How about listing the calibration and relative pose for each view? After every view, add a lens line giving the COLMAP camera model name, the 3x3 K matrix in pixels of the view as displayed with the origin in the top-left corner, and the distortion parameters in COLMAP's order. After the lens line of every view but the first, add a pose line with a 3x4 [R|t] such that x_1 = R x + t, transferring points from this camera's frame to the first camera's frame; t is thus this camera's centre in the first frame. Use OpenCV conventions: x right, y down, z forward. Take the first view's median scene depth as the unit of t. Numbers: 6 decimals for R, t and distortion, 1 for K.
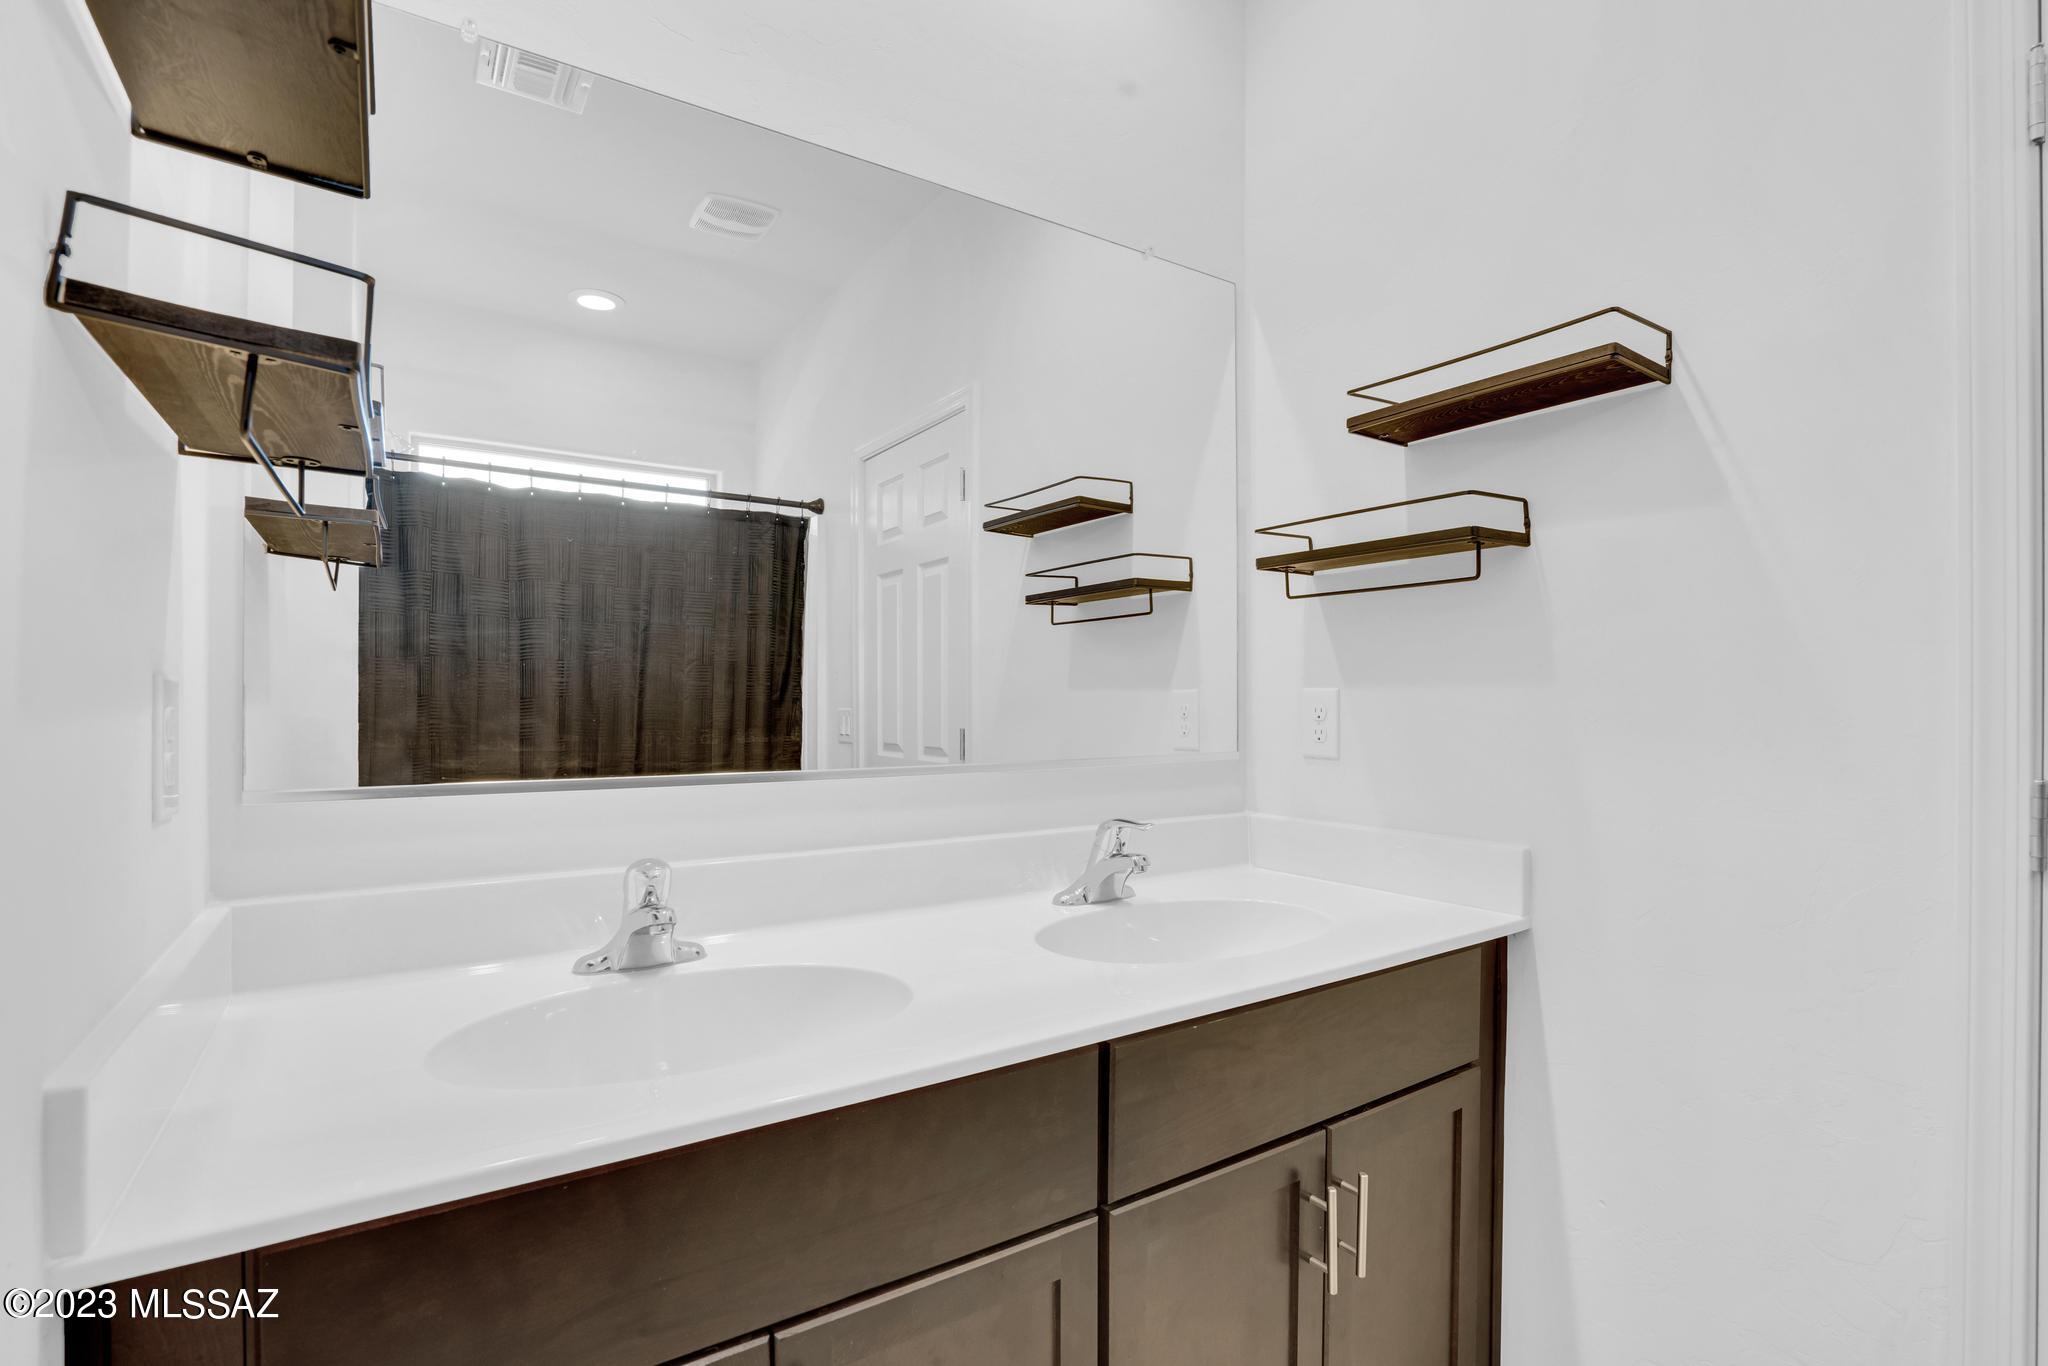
lens RADIAL K [[963.0, 0, 1032.3], [0, 963.0, 696.5], [0, 0, 1]] dist [-0.041342, 0.021770]
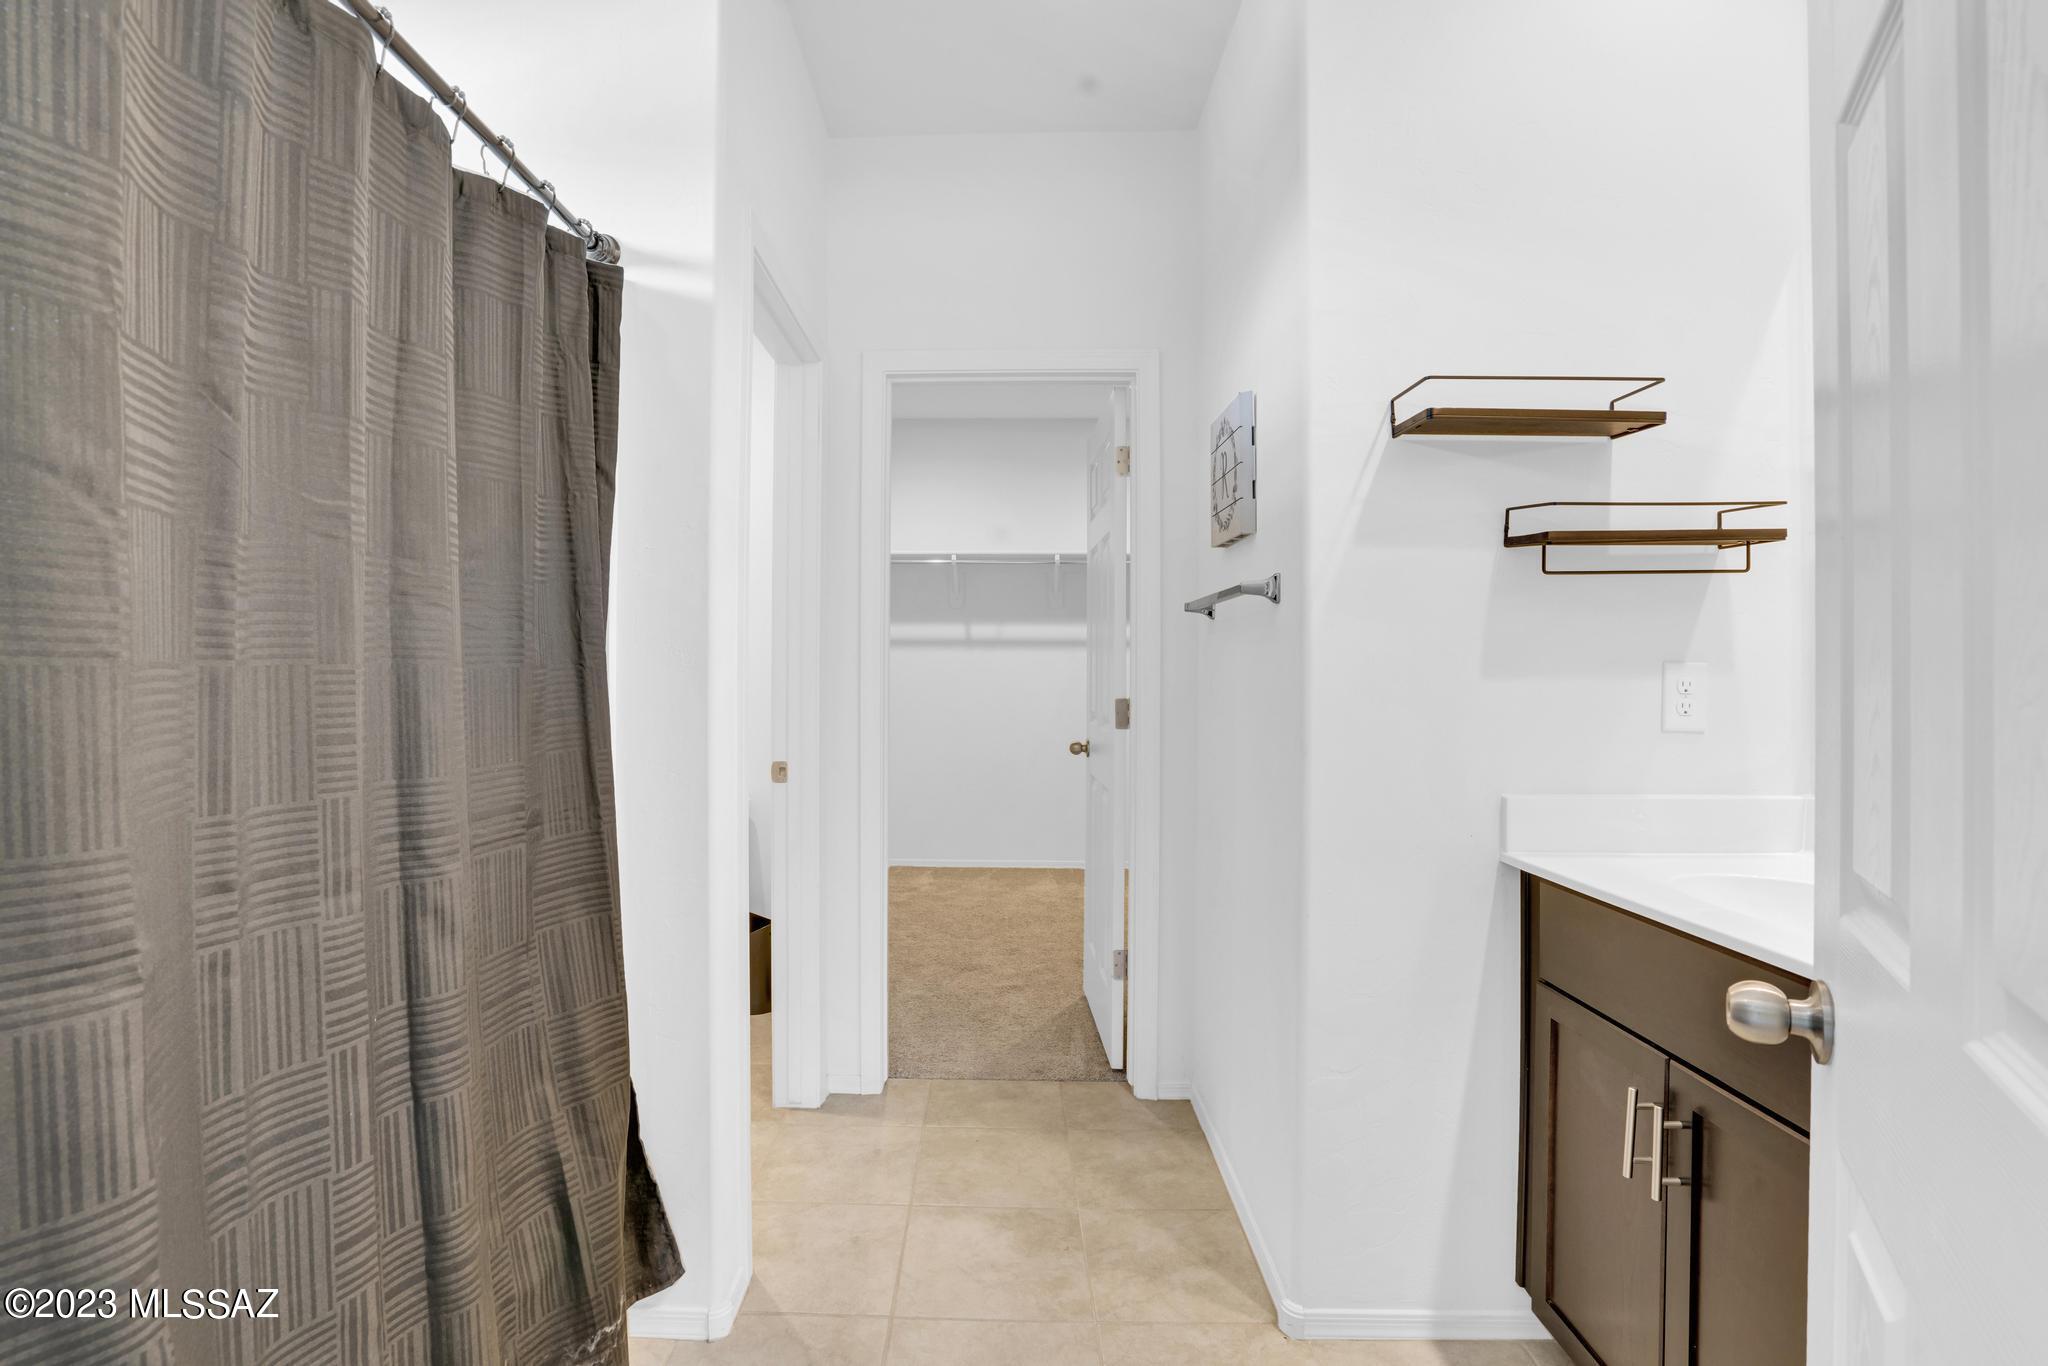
lens RADIAL K [[955.1, 0, 1024.0], [0, 955.1, 683.0], [0, 0, 1]] dist [-0.036090, 0.021084]
pose [[-0.541366, 0.002949, -0.840782, 0.730473], [-0.004714, 0.999967, 0.006542, 0.007276], [0.840774, 0.007505, -0.541334, 0.402032]]
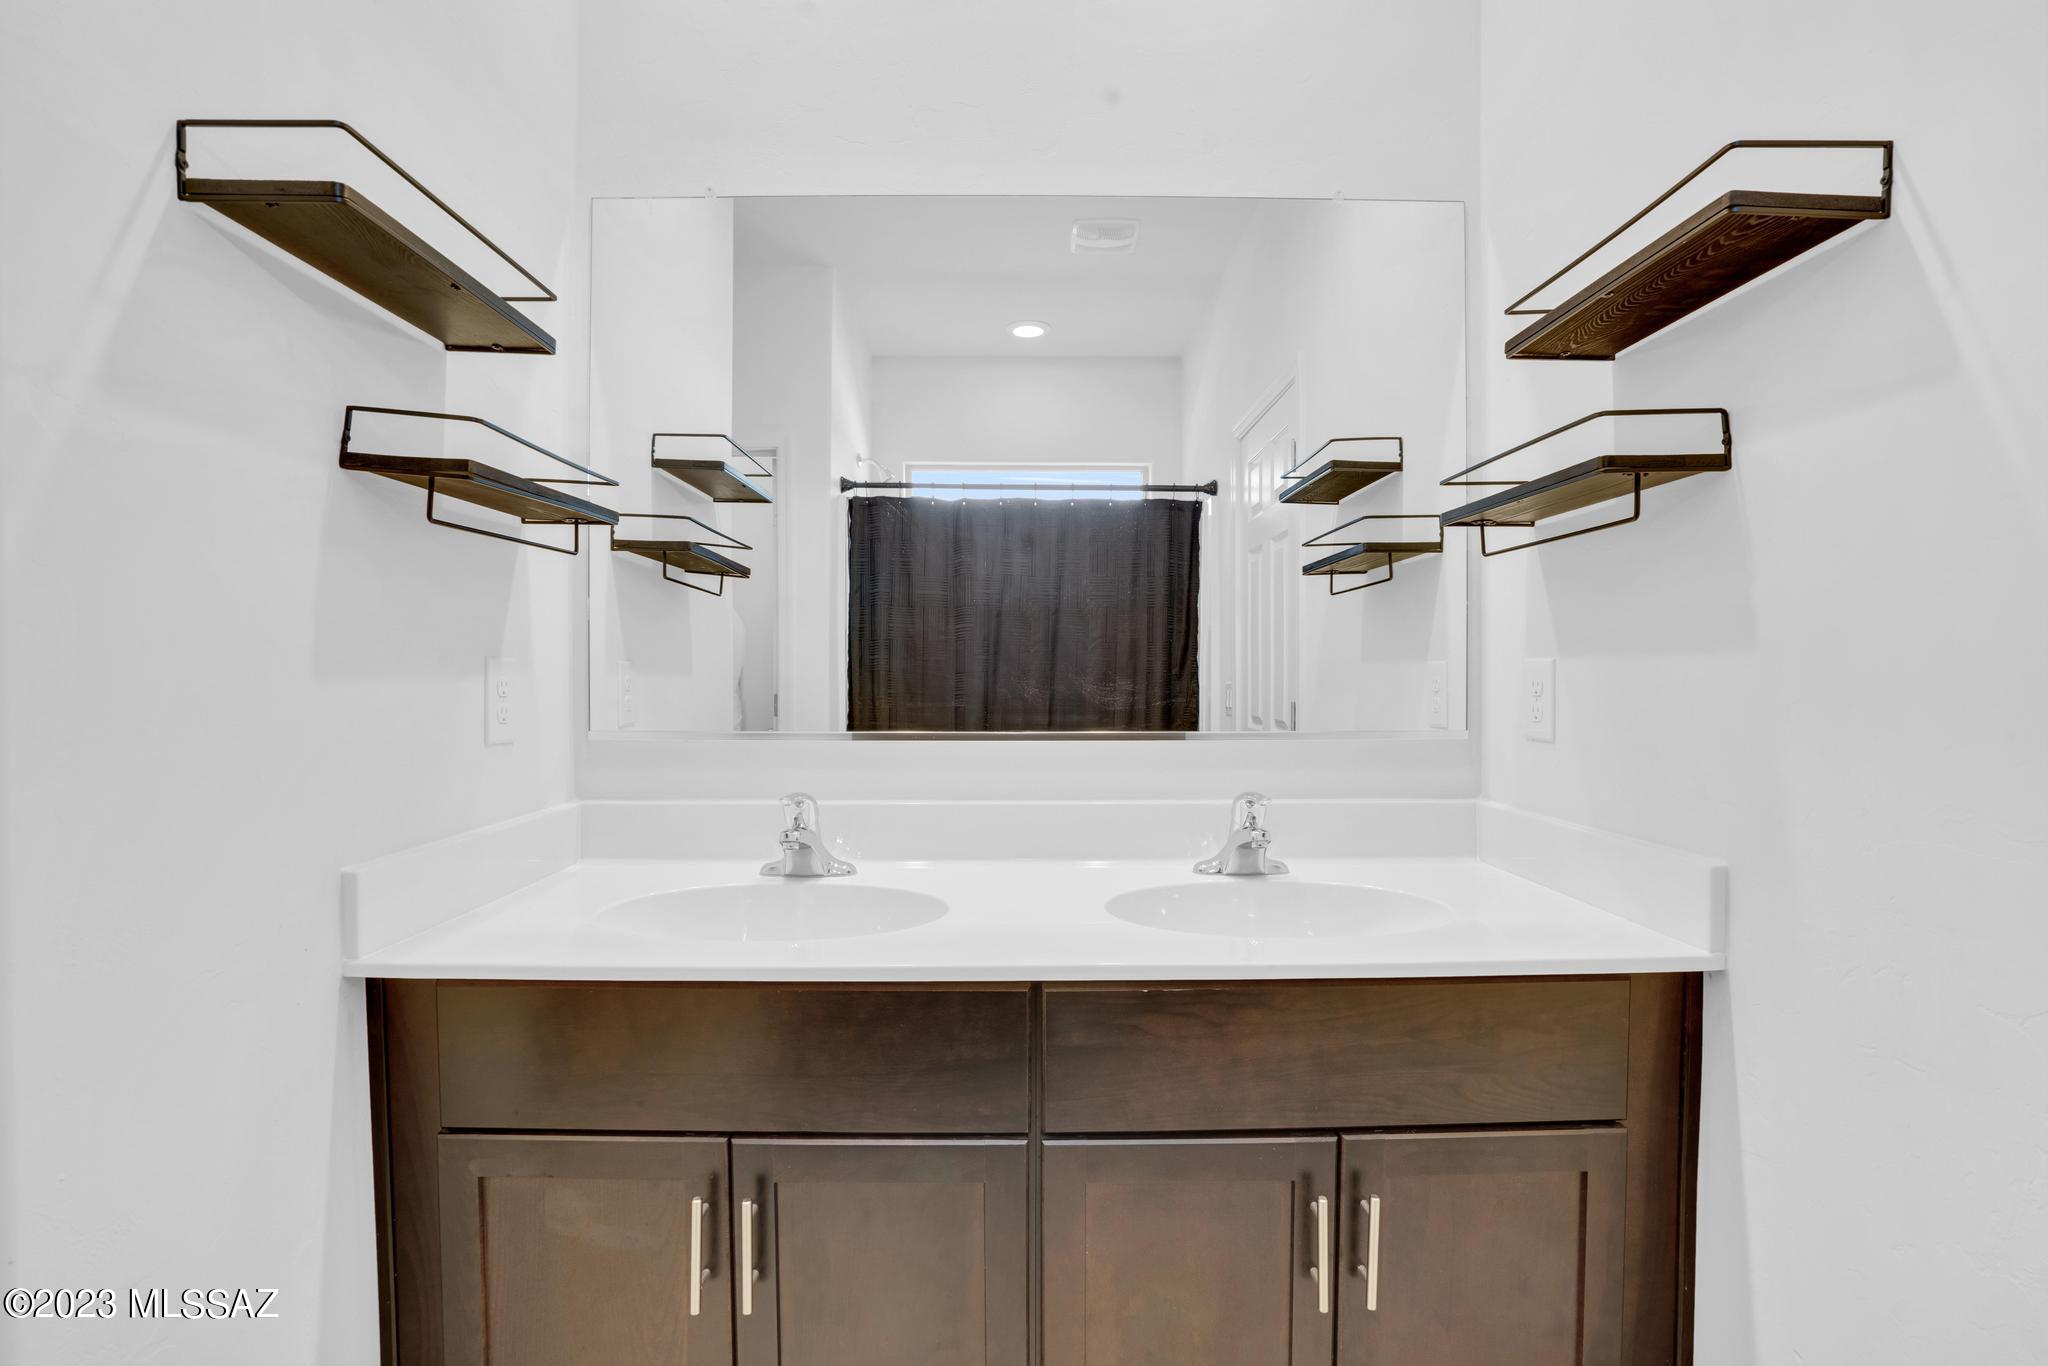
lens RADIAL K [[955.1, 0, 1024.0], [0, 955.1, 683.0], [0, 0, 1]] dist [-0.036090, 0.021084]
pose [[0.837989, 0.003777, -0.545675, 0.350637], [0.002511, 0.999939, 0.010776, 0.002809], [0.545682, -0.010400, 0.837928, 0.042630]]
